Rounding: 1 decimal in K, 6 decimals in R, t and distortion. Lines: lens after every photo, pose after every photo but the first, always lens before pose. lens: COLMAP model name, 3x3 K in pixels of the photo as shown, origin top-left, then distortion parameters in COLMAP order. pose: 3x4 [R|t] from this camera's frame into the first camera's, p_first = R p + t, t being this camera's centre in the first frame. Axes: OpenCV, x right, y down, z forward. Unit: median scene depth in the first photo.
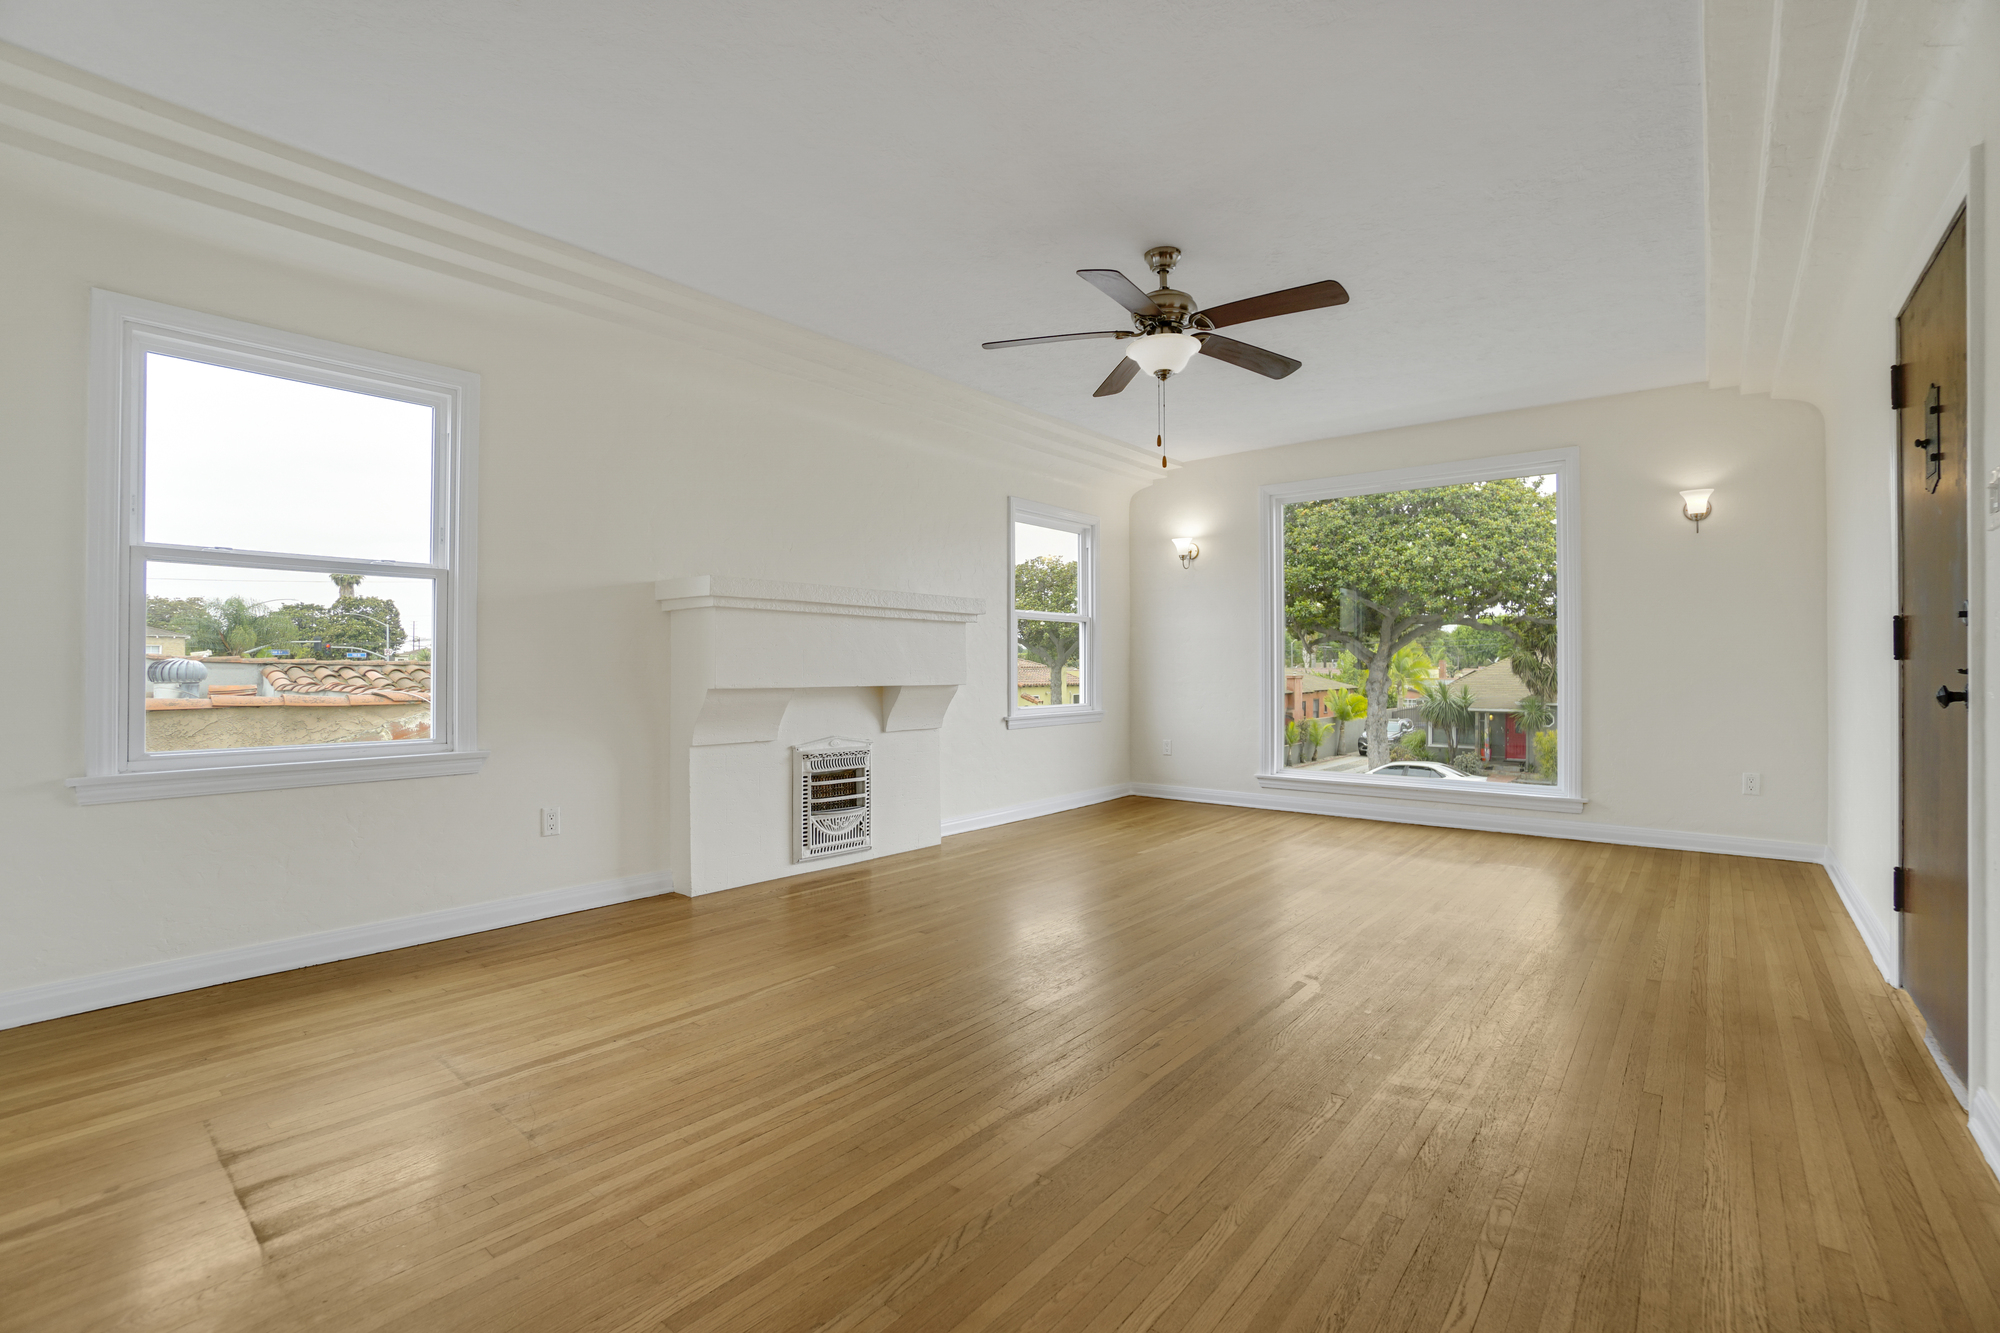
lens RADIAL K [[900.4, 0, 1031.0], [0, 900.4, 663.2], [0, 0, 1]] dist [0.001066, 0.000218]
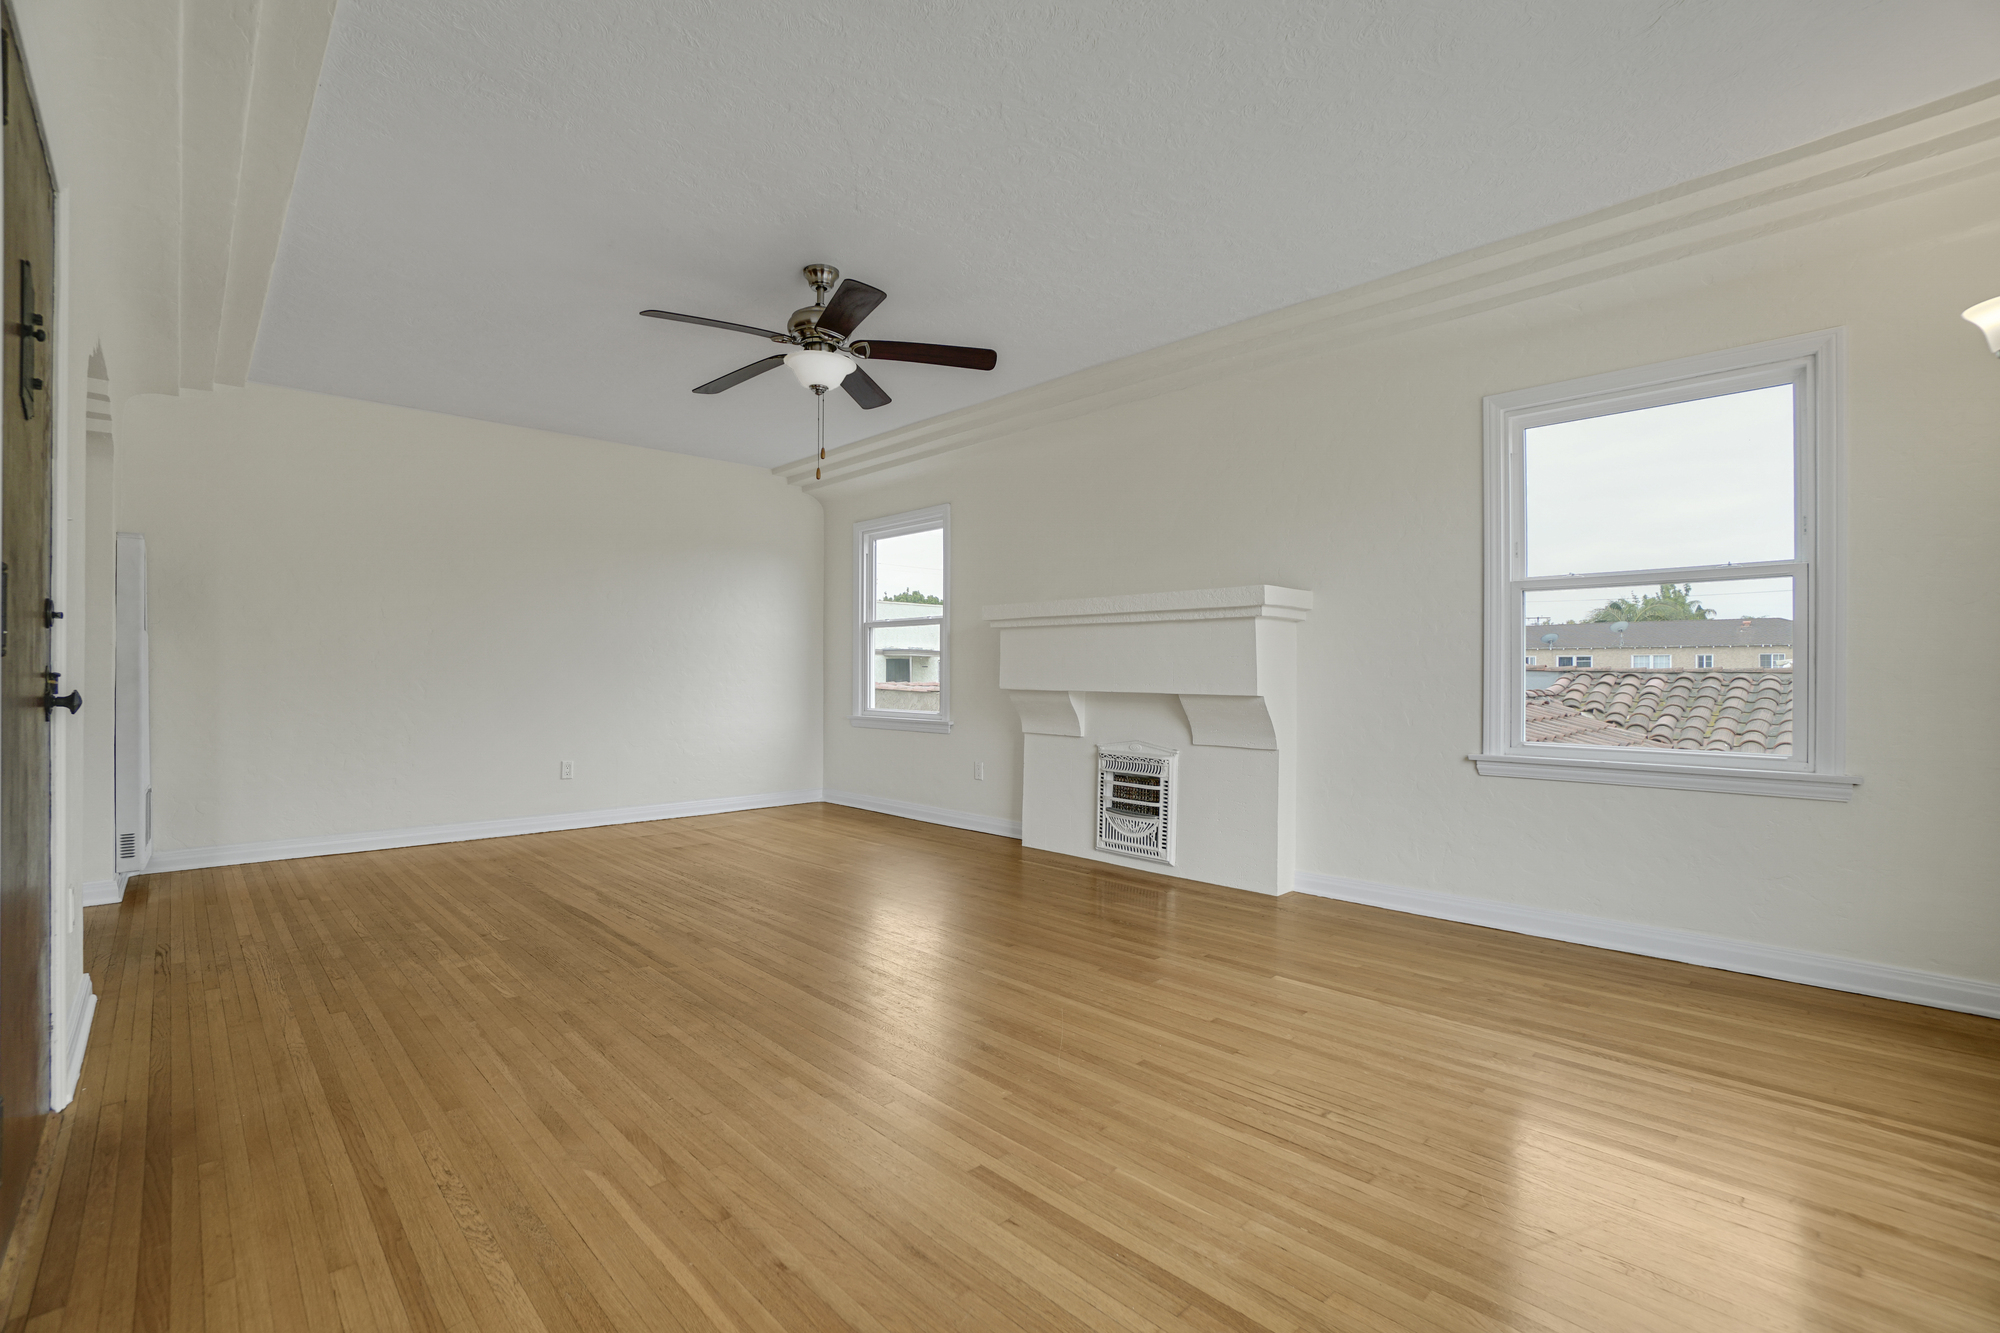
lens RADIAL K [[878.5, 0, 990.4], [0, 878.5, 652.3], [0, 0, 1]] dist [-0.053288, 0.019016]
pose [[-0.100050, -0.023958, -0.994694, 0.788445], [0.000711, 0.999708, -0.024150, 0.004347], [0.994982, -0.003123, -0.100003, 0.930579]]
